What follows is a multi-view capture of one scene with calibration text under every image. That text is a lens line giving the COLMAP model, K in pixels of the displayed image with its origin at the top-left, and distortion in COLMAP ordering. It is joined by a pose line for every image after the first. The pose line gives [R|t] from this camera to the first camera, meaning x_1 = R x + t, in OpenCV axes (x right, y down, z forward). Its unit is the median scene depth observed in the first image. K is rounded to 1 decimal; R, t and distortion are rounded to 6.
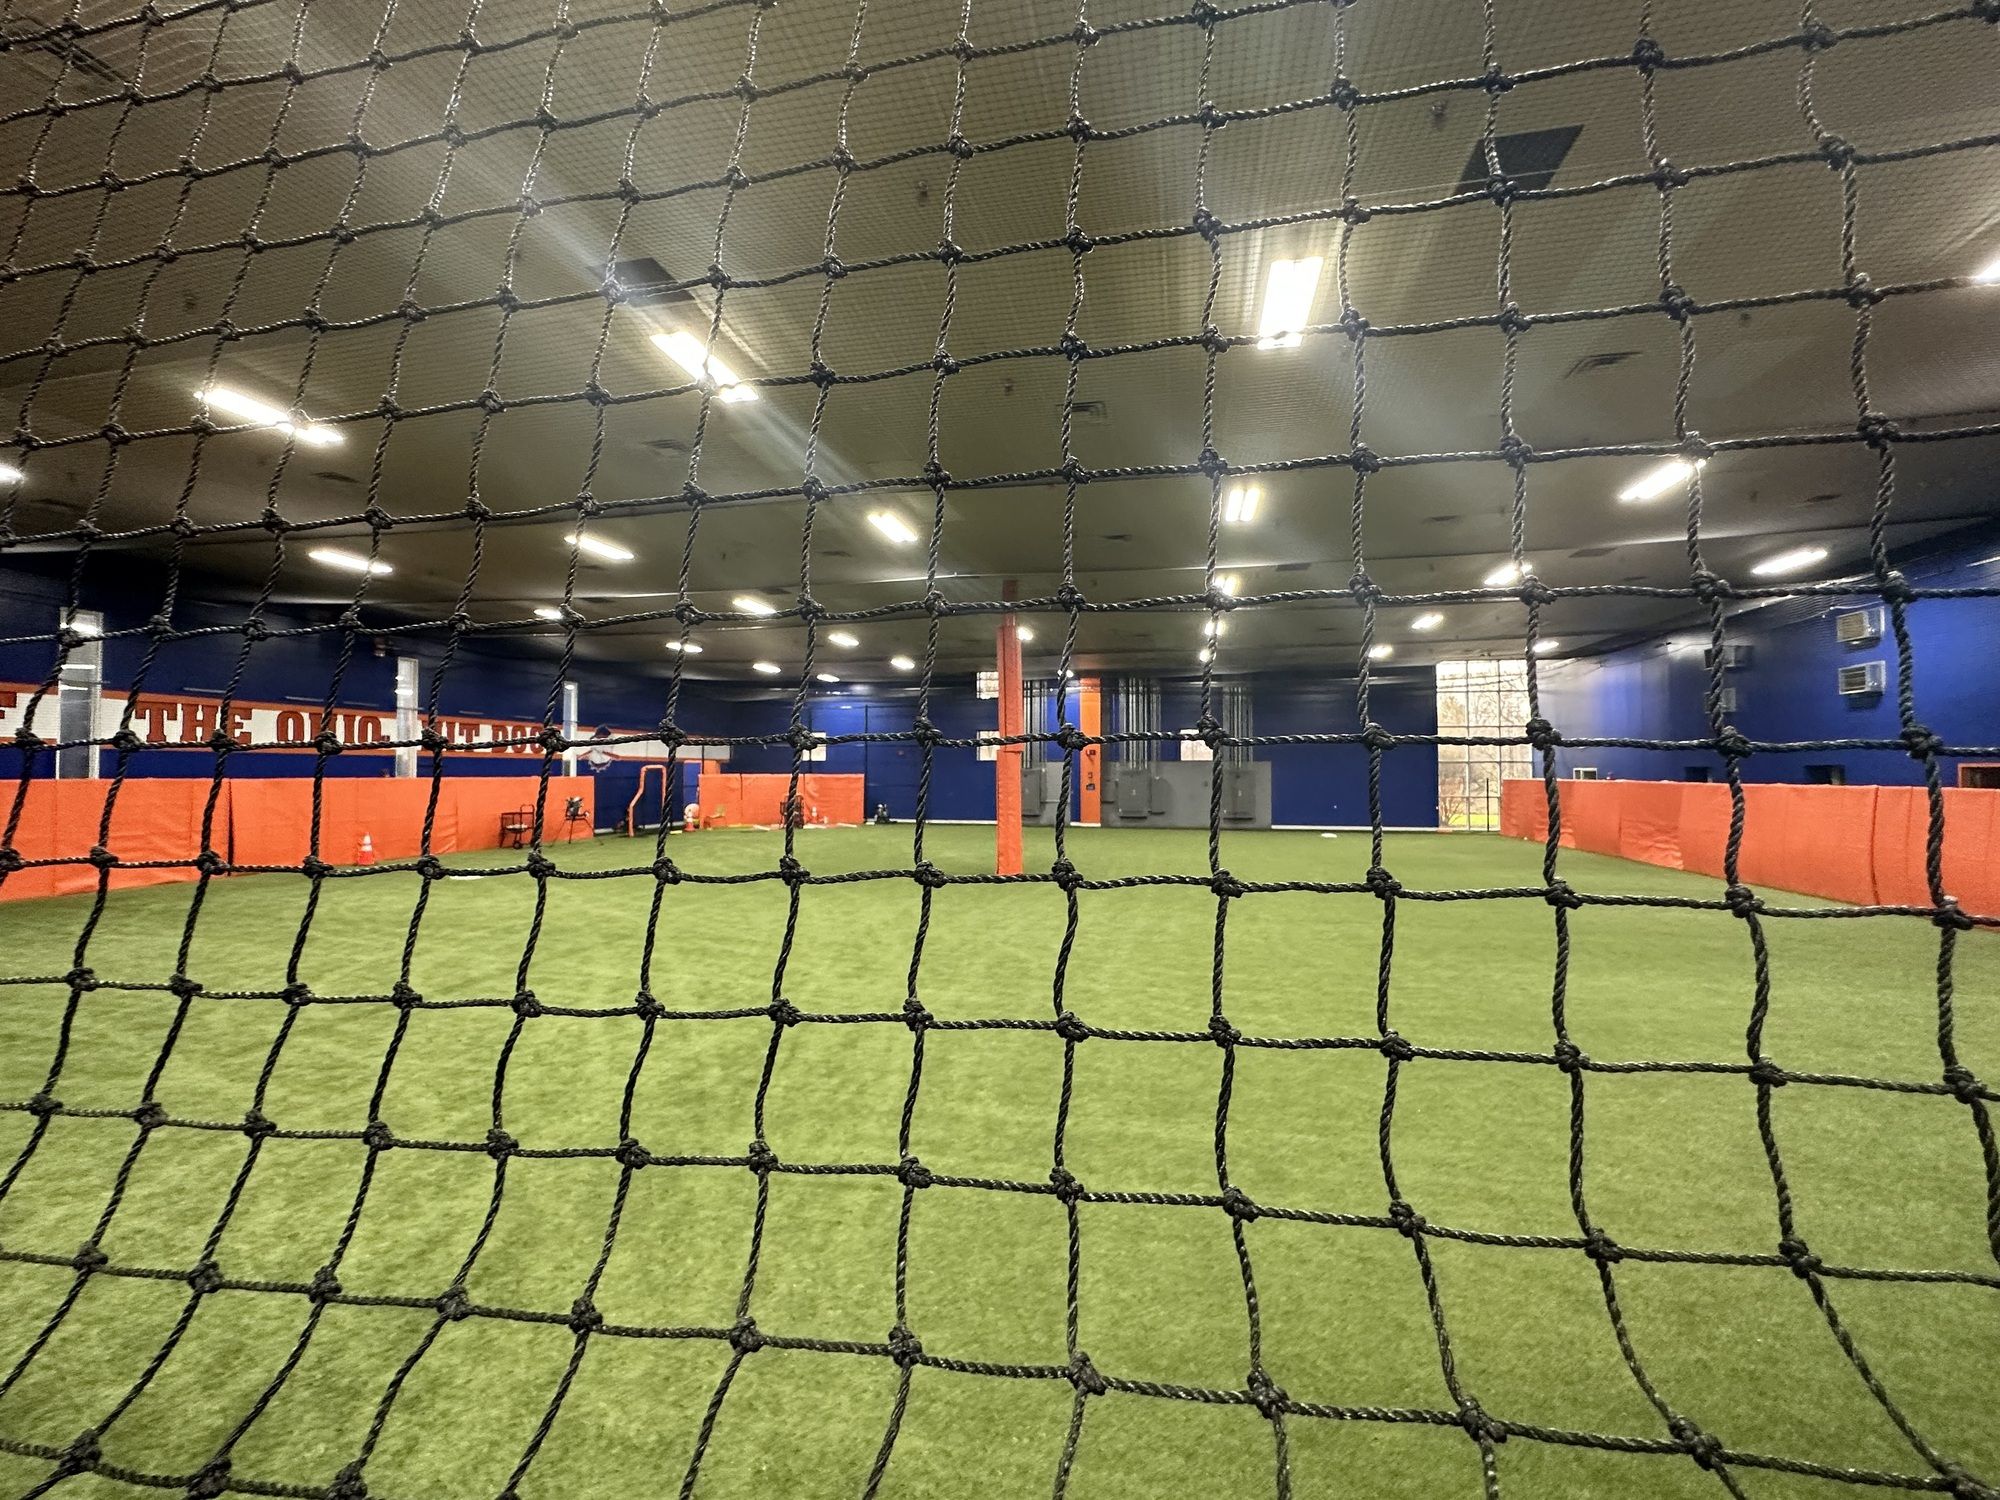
lens RADIAL K [[807.6, 0, 989.5], [0, 807.6, 749.5], [0, 0, 1]] dist [0.000078, 0.000002]
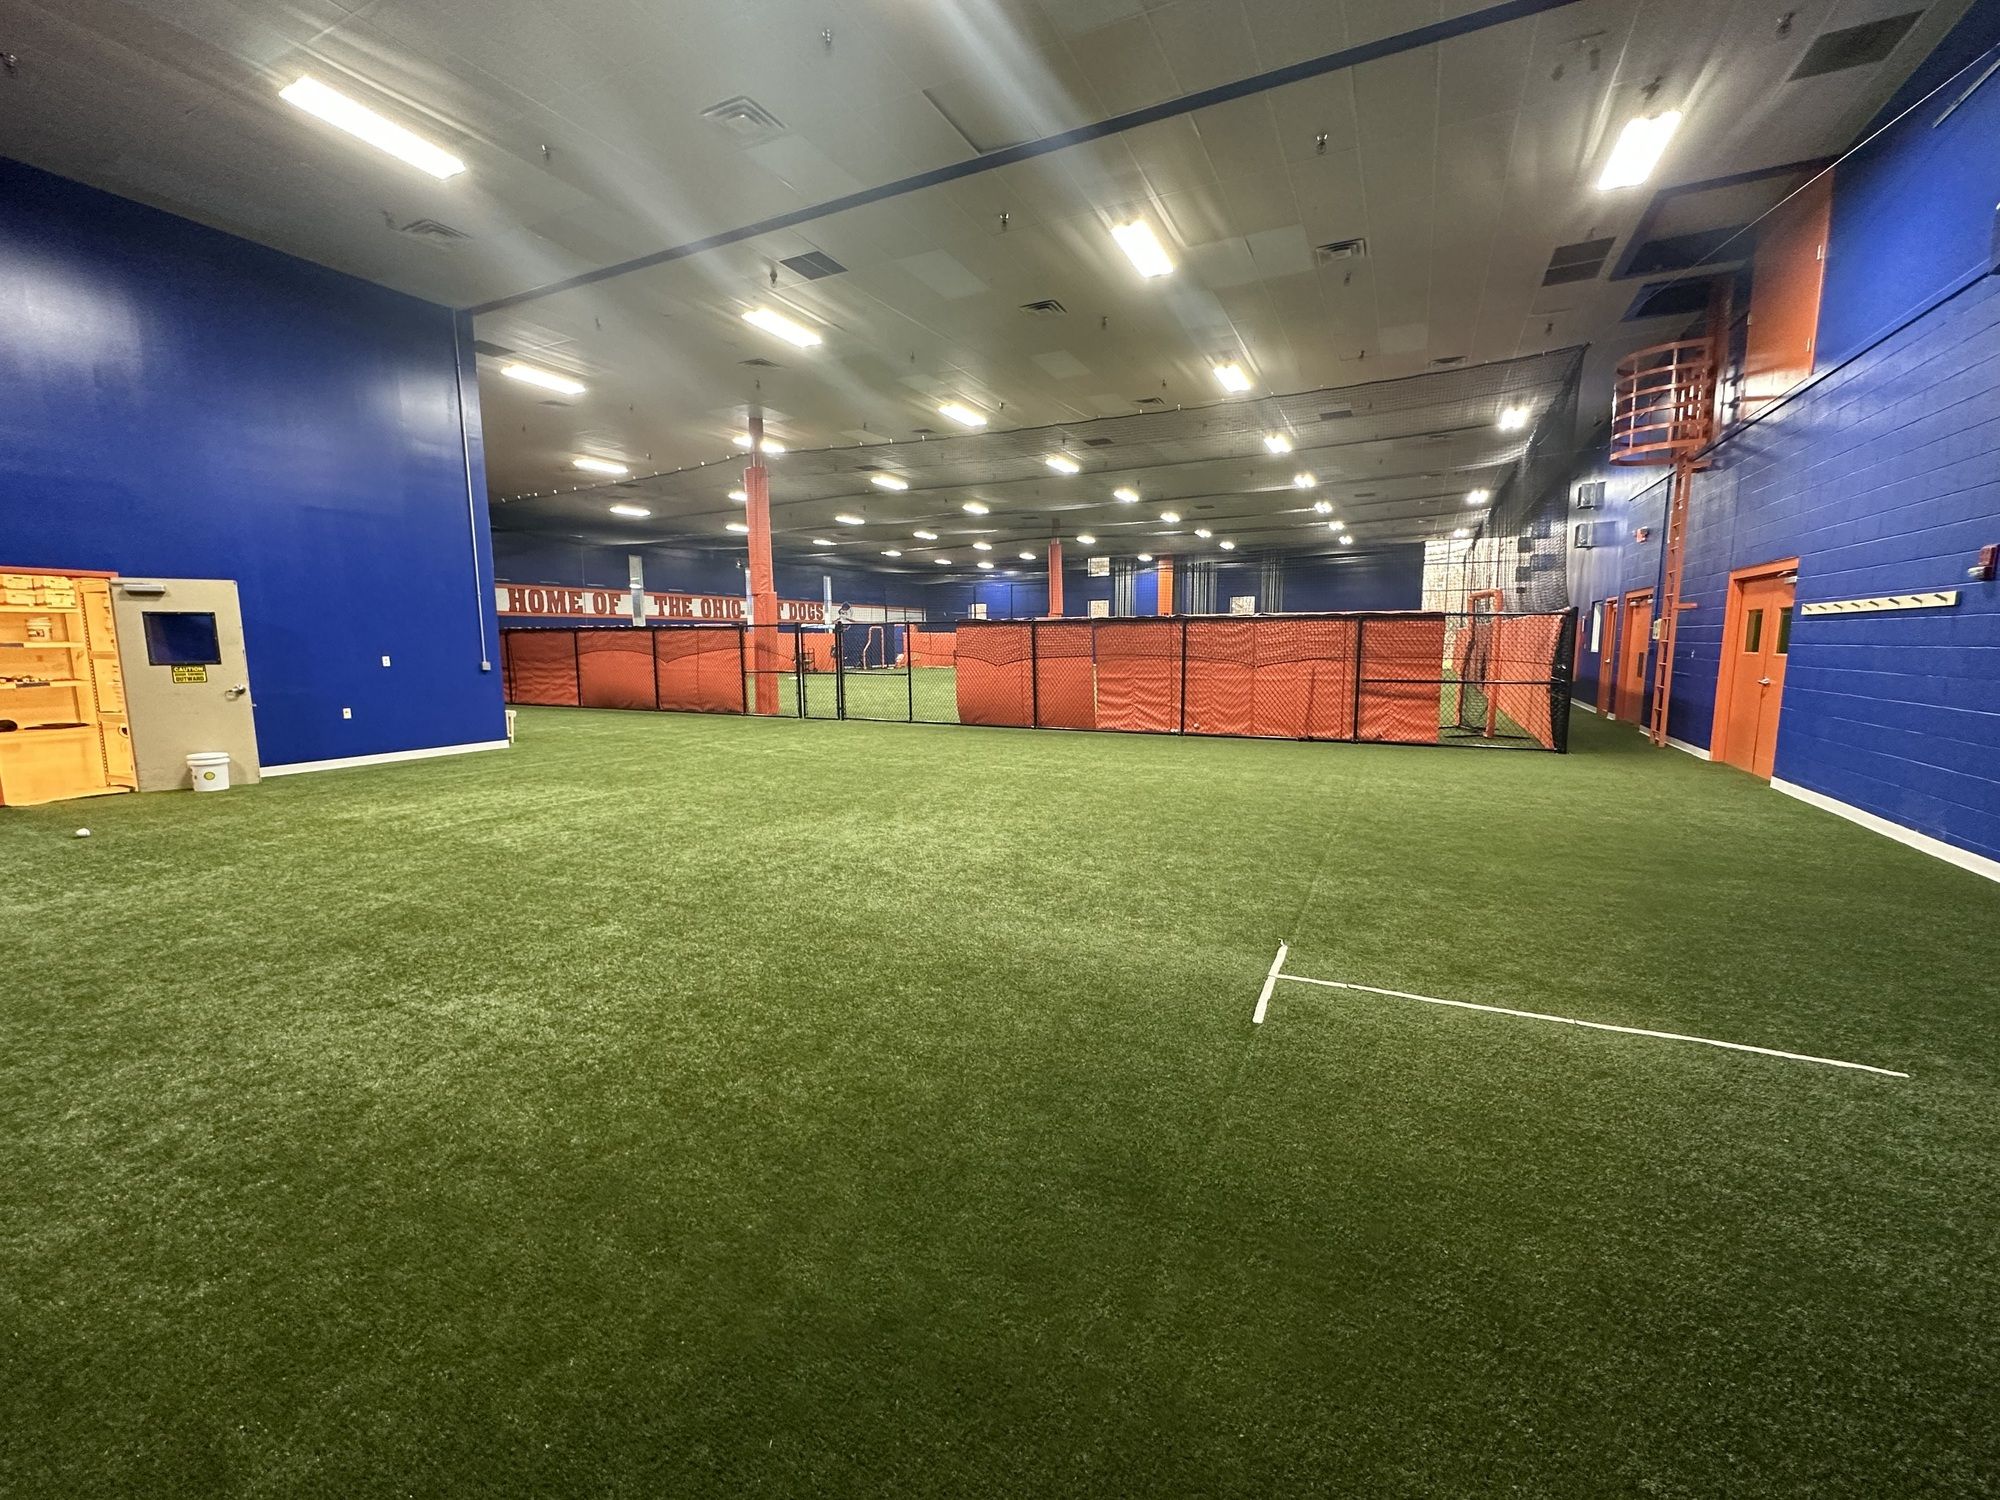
lens RADIAL K [[807.6, 0, 1005.1], [0, 807.6, 744.2], [0, 0, 1]] dist [0.000078, 0.000002]
pose [[0.971846, 0.023136, -0.234477, 0.229410], [0.015030, 0.987053, 0.159690, -0.001696], [0.235136, -0.158718, 0.958916, -0.548294]]
